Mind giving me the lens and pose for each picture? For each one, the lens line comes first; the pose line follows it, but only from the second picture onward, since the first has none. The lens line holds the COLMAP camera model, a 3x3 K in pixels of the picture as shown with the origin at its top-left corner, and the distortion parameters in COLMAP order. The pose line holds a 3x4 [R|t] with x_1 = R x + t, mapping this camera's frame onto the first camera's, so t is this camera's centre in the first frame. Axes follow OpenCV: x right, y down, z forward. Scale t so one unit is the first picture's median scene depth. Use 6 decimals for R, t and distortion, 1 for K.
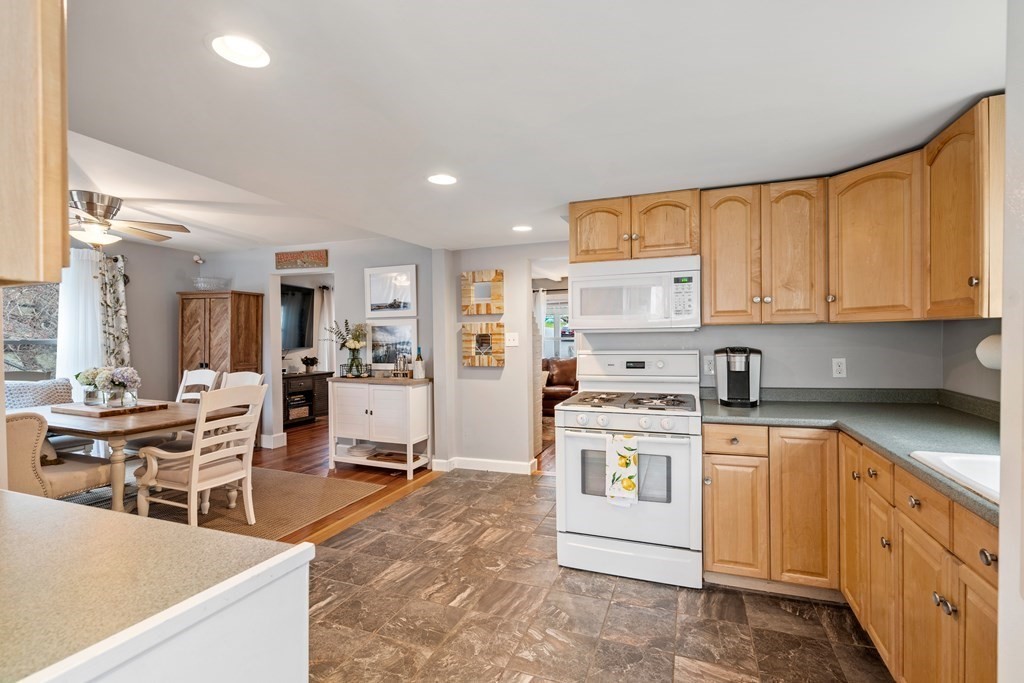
lens RADIAL K [[471.0, 0, 519.4], [0, 471.0, 346.3], [0, 0, 1]] dist [-0.003221, 0.001417]
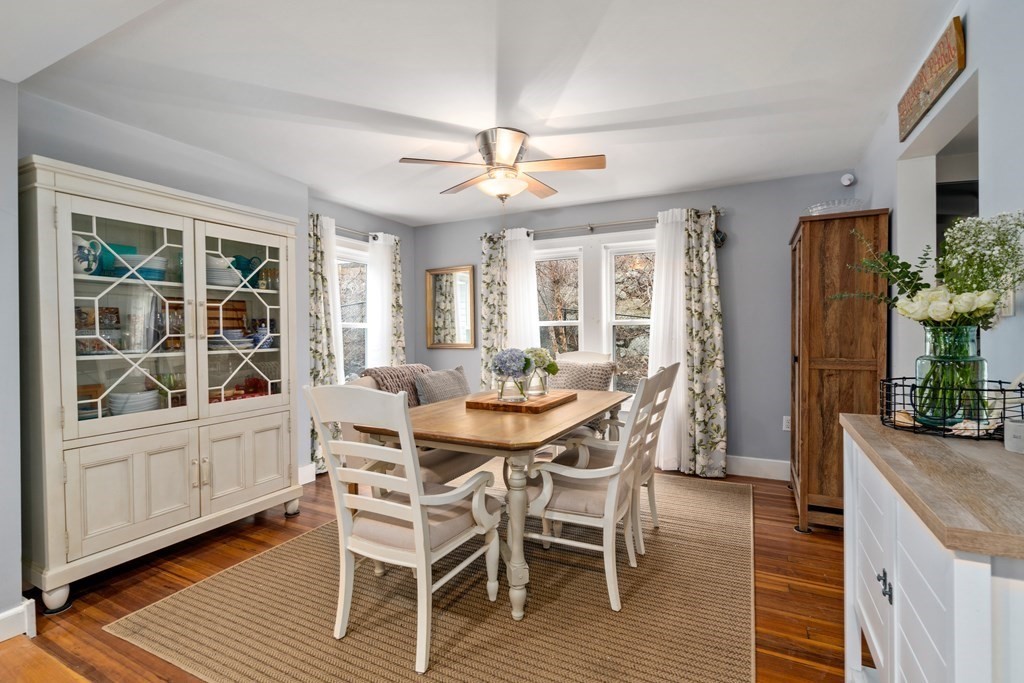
lens RADIAL K [[471.0, 0, 512.3], [0, 471.0, 340.7], [0, 0, 1]] dist [-0.003221, 0.001417]
pose [[-0.113502, 0.012671, -0.993457, -0.062267], [-0.012557, 0.999821, 0.014187, 0.015425], [0.993458, 0.014086, -0.113323, 0.803263]]
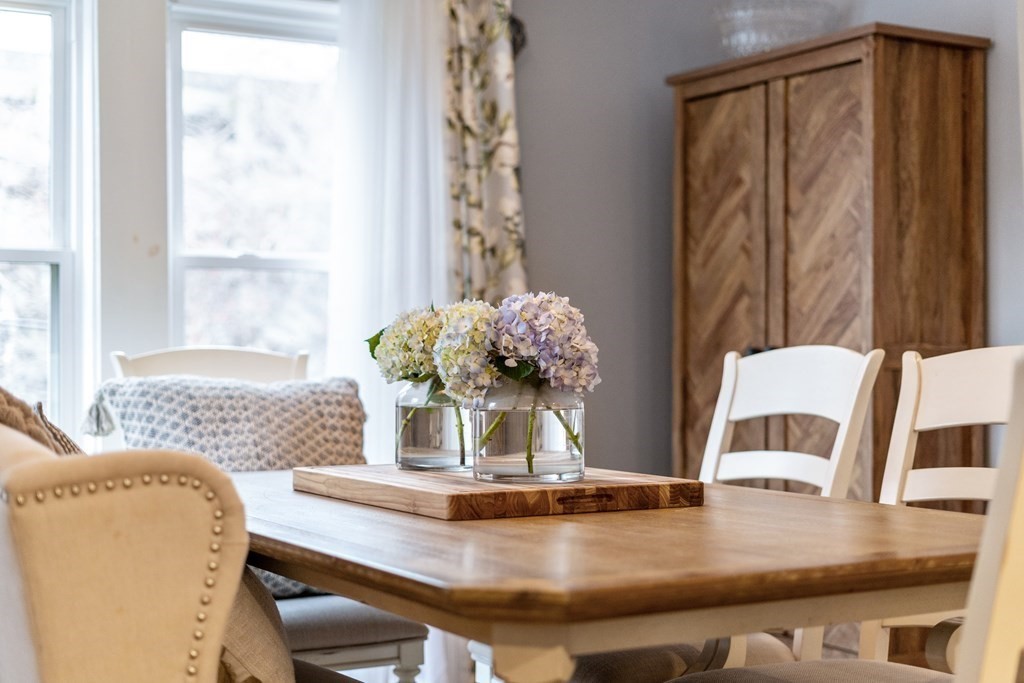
lens RADIAL K [[1528.4, 0, 501.7], [0, 1528.4, 347.2], [0, 0, 1]] dist [-0.013842, 0.000000]
pose [[0.774390, -0.016405, -0.632496, -0.309267], [-0.001722, 0.999605, -0.028036, 0.064522], [0.632706, 0.022800, 0.774056, 0.339432]]
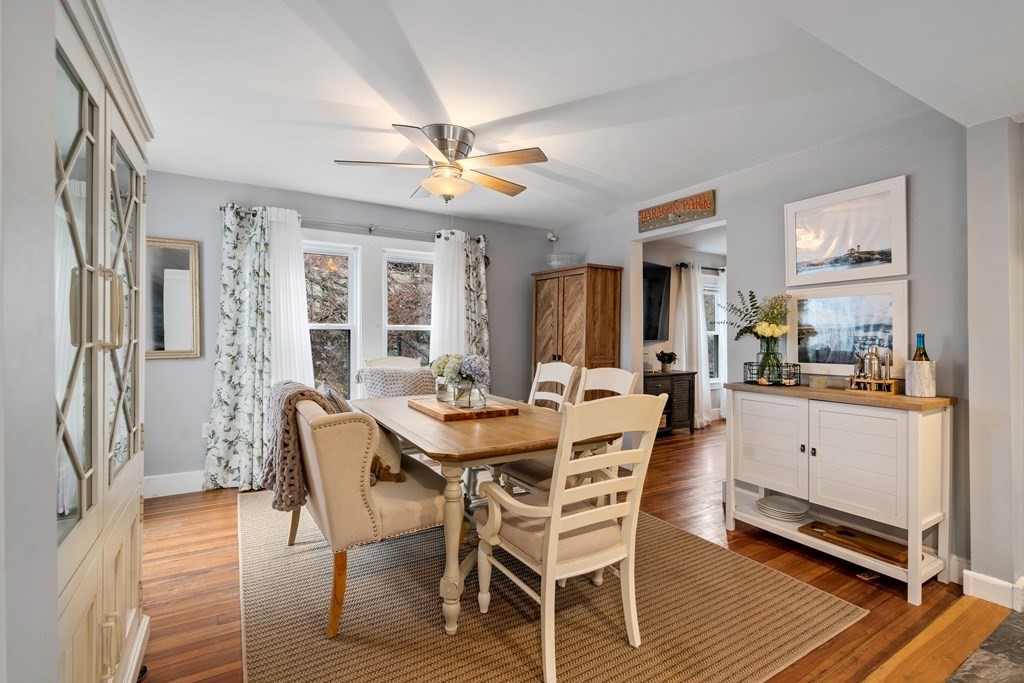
lens RADIAL K [[471.0, 0, 507.6], [0, 471.0, 339.1], [0, 0, 1]] dist [-0.003221, 0.001417]
pose [[0.778114, 0.006007, -0.628094, -0.238036], [-0.014982, 0.999847, -0.008998, 0.018399], [0.627944, 0.016411, 0.778085, 0.328841]]
